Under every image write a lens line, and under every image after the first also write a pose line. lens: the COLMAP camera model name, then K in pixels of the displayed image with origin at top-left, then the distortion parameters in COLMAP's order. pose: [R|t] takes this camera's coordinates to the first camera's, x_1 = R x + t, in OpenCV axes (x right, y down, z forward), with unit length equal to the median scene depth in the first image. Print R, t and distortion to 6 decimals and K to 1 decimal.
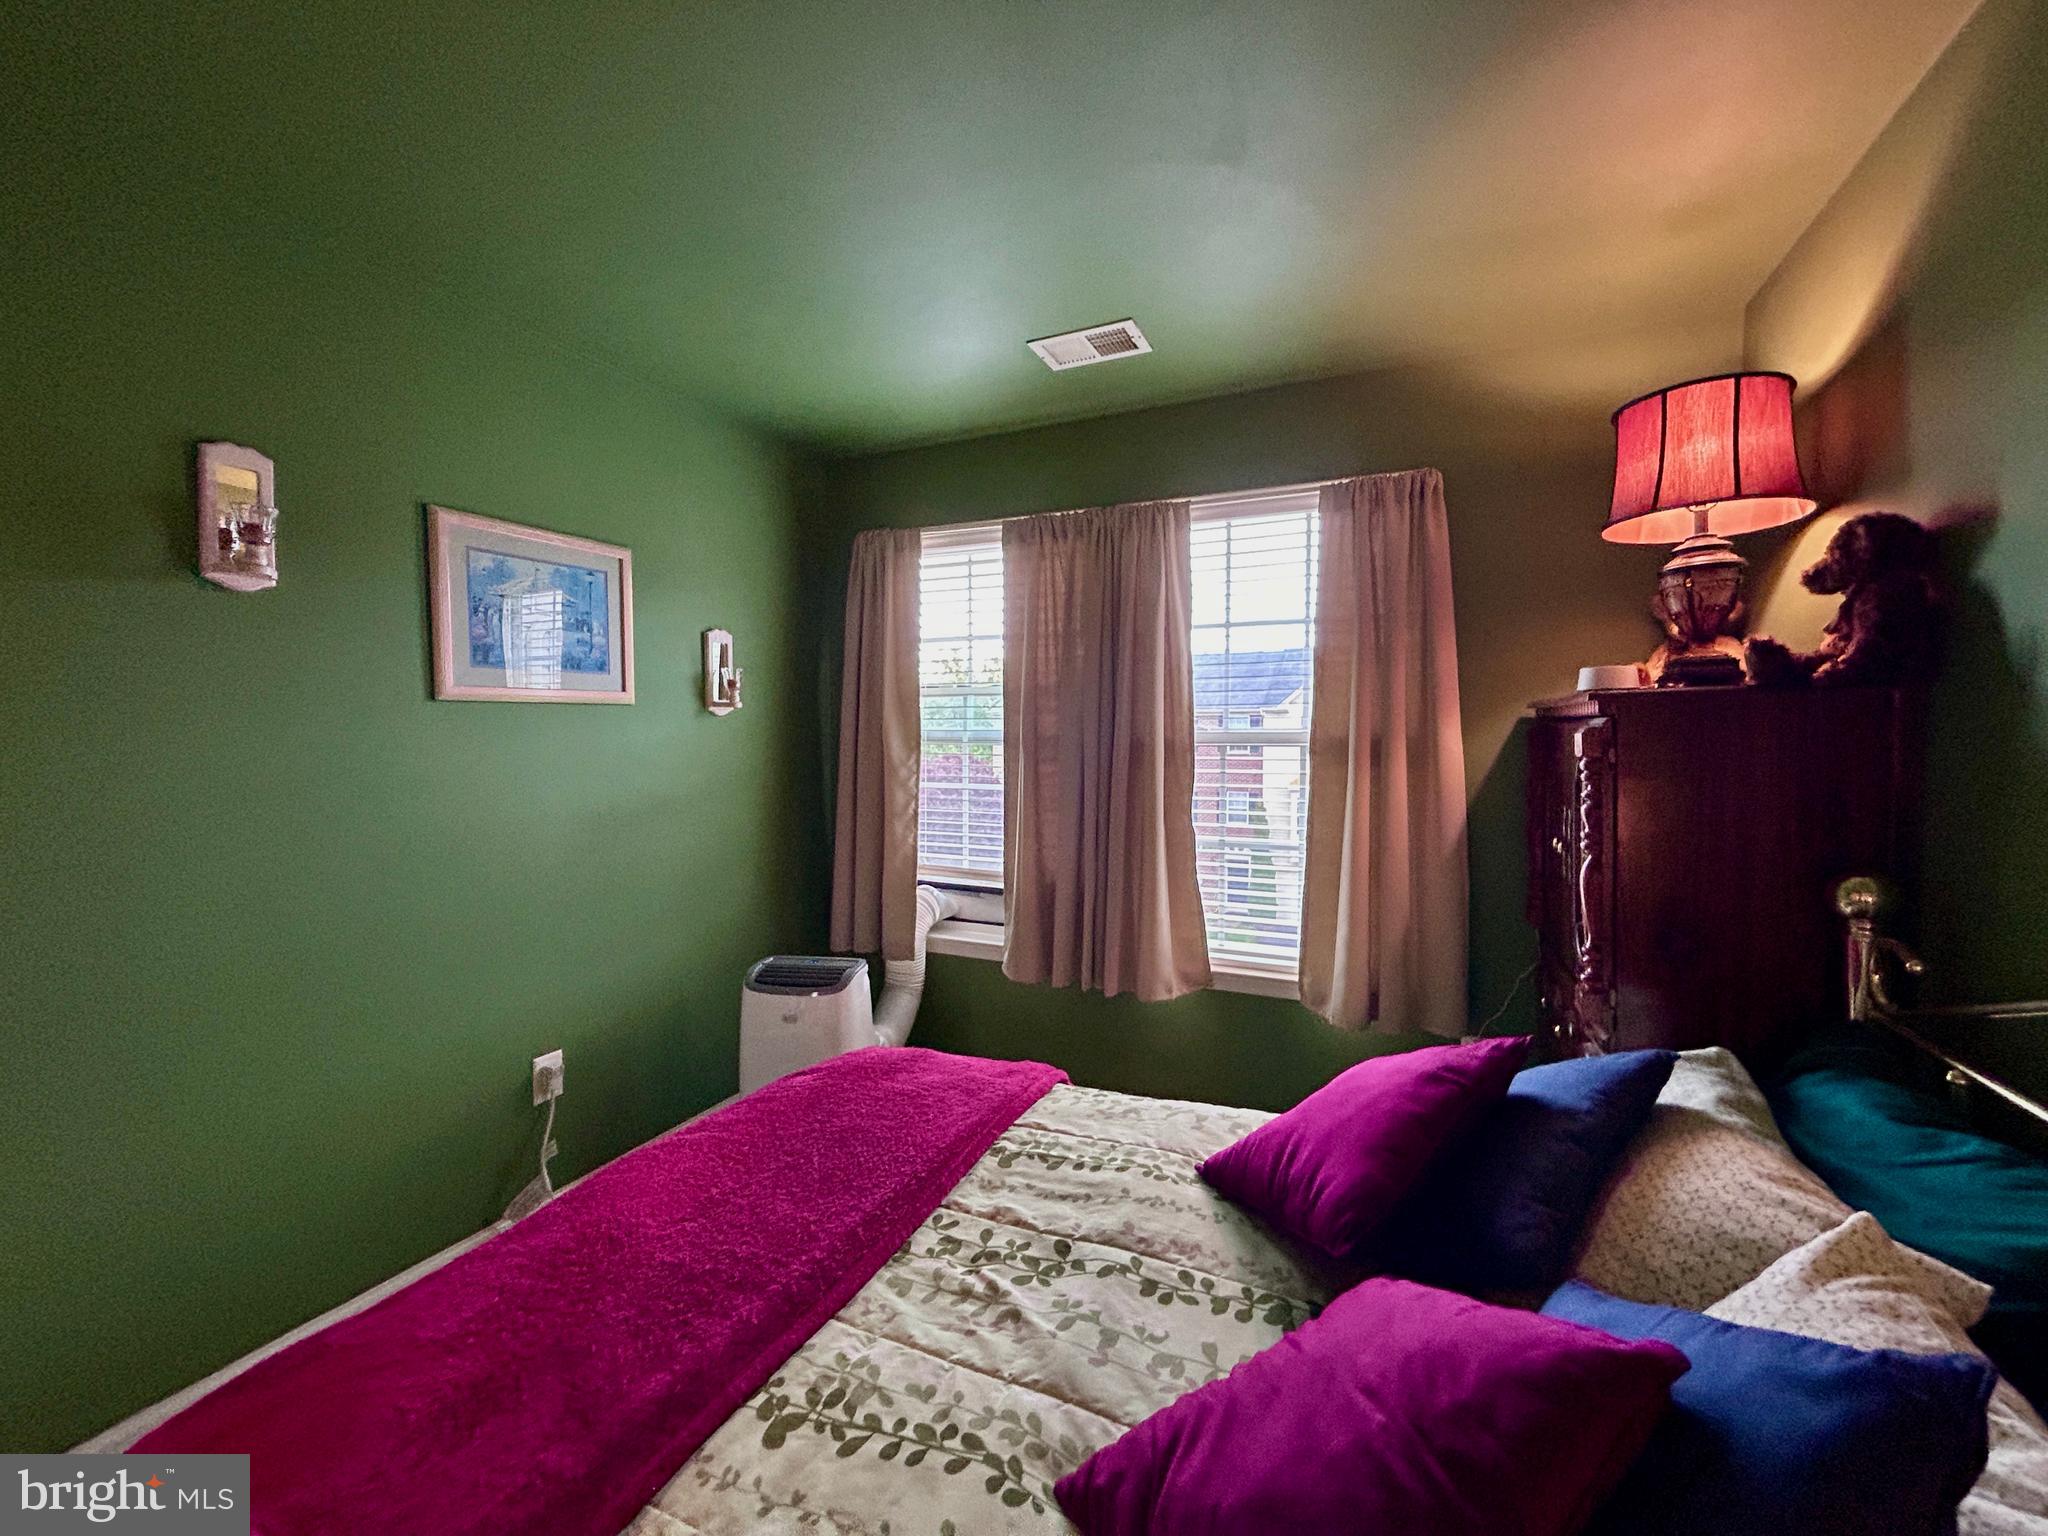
lens RADIAL K [[836.7, 0, 1020.6], [0, 836.7, 766.5], [0, 0, 1]] dist [-0.002807, 0.000141]
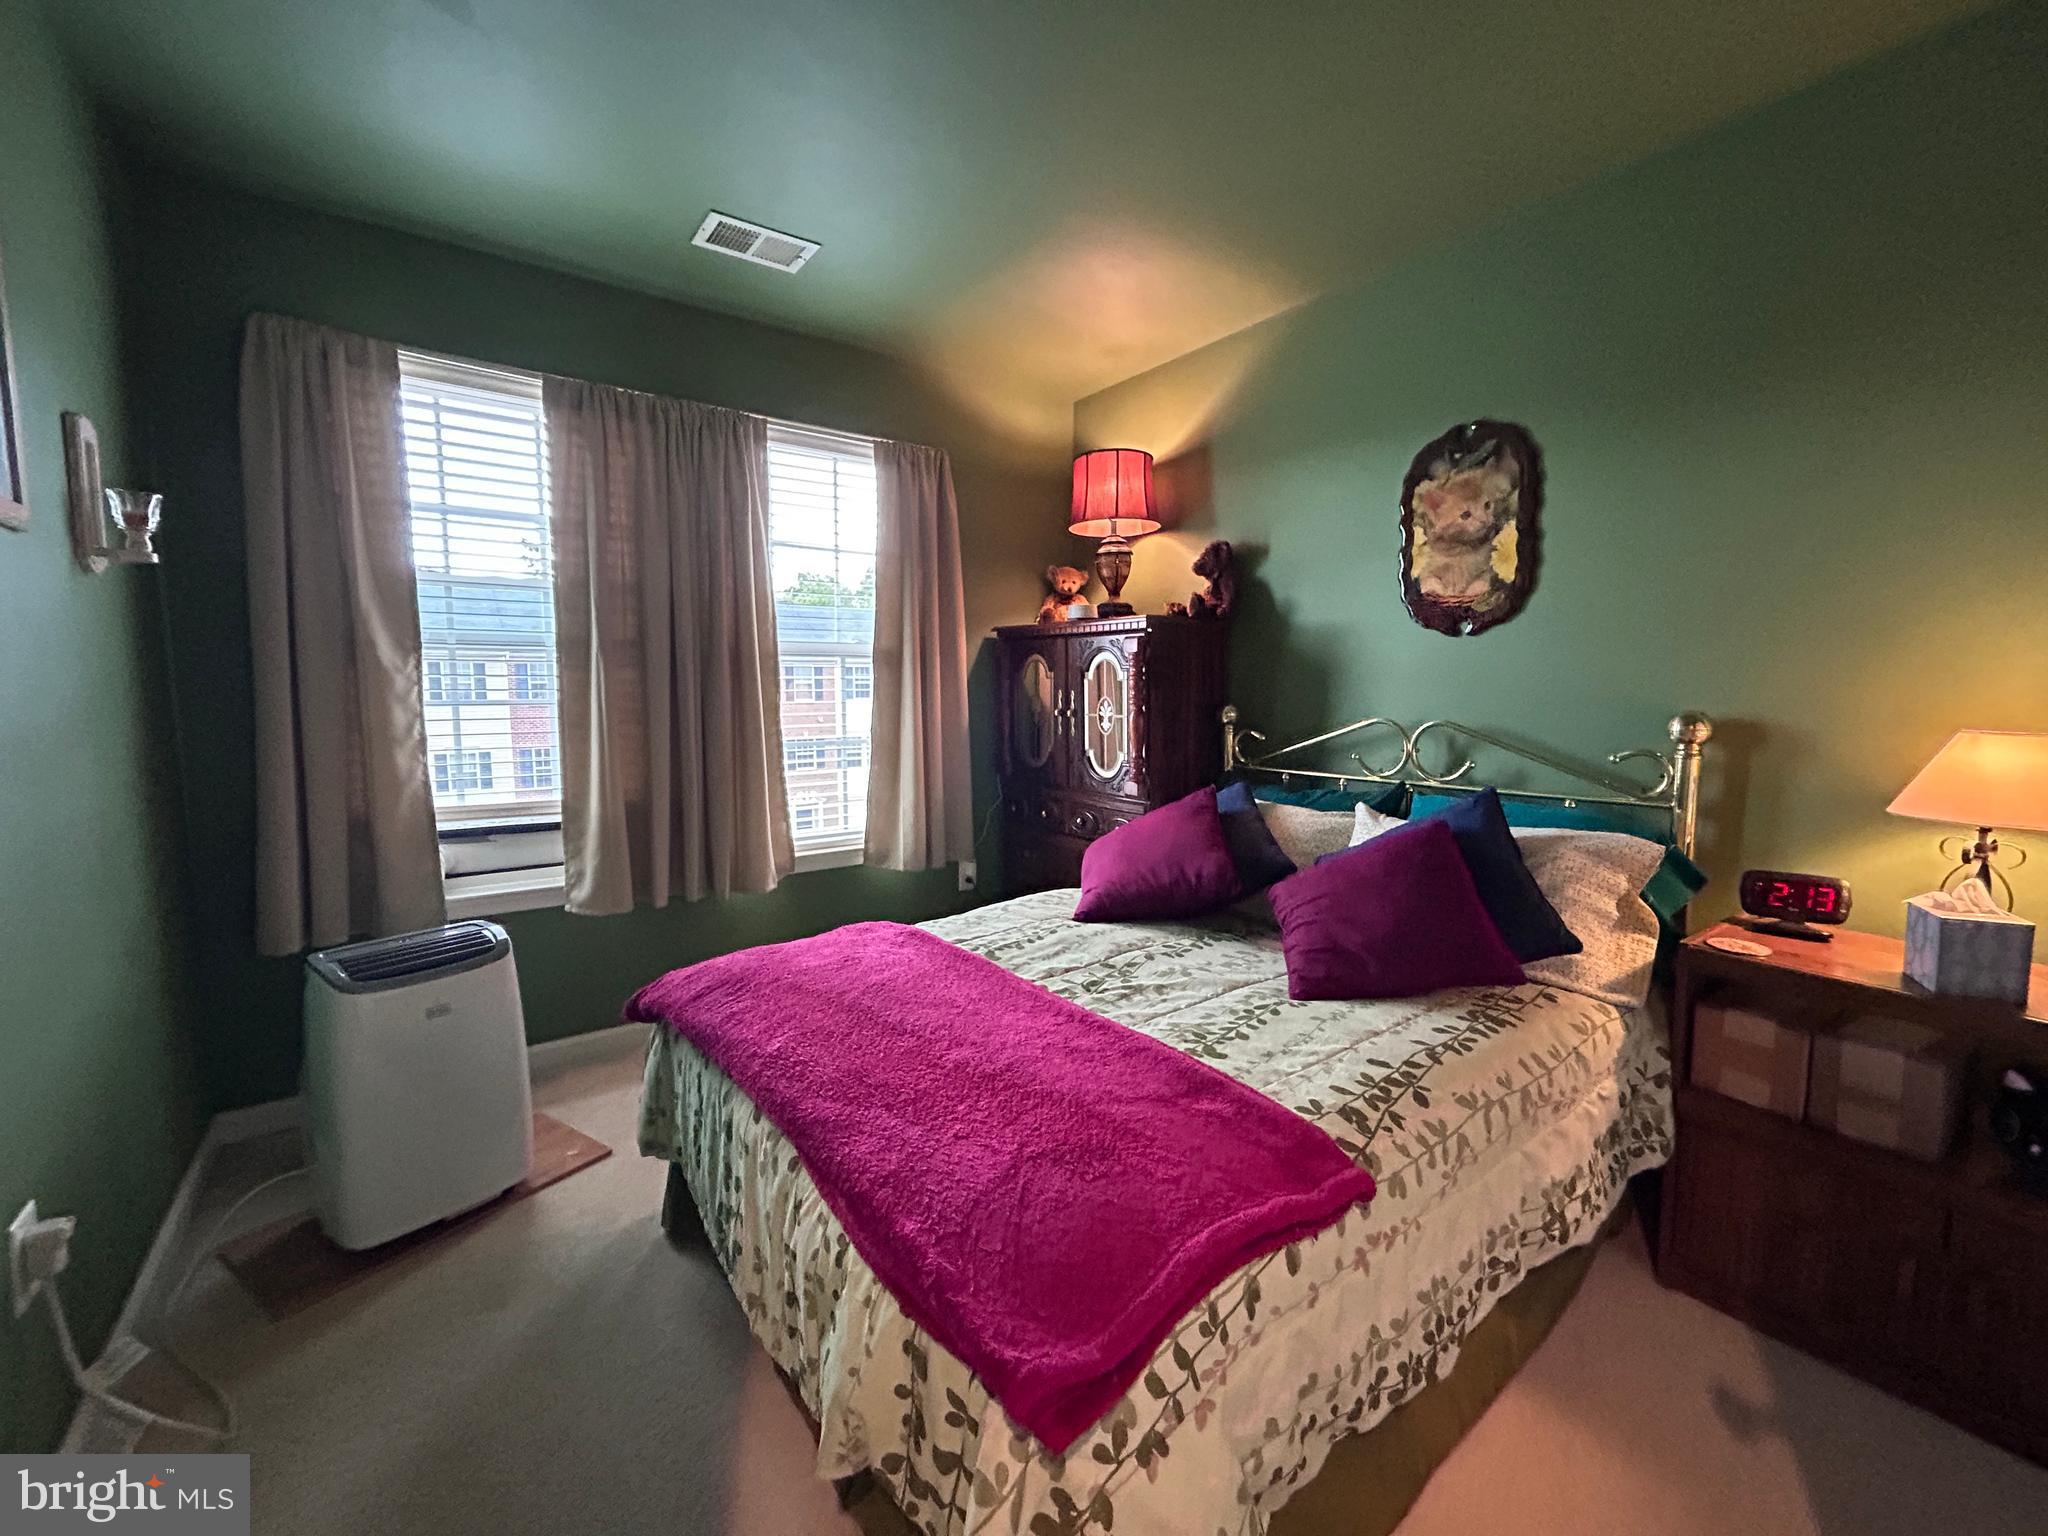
lens RADIAL K [[836.7, 0, 1020.6], [0, 836.7, 766.5], [0, 0, 1]] dist [-0.002807, 0.000141]
pose [[0.482731, -0.083642, 0.871765, -1.090066], [0.036513, 0.996485, 0.075390, 0.094564], [-0.875007, -0.004562, 0.484088, 0.362396]]
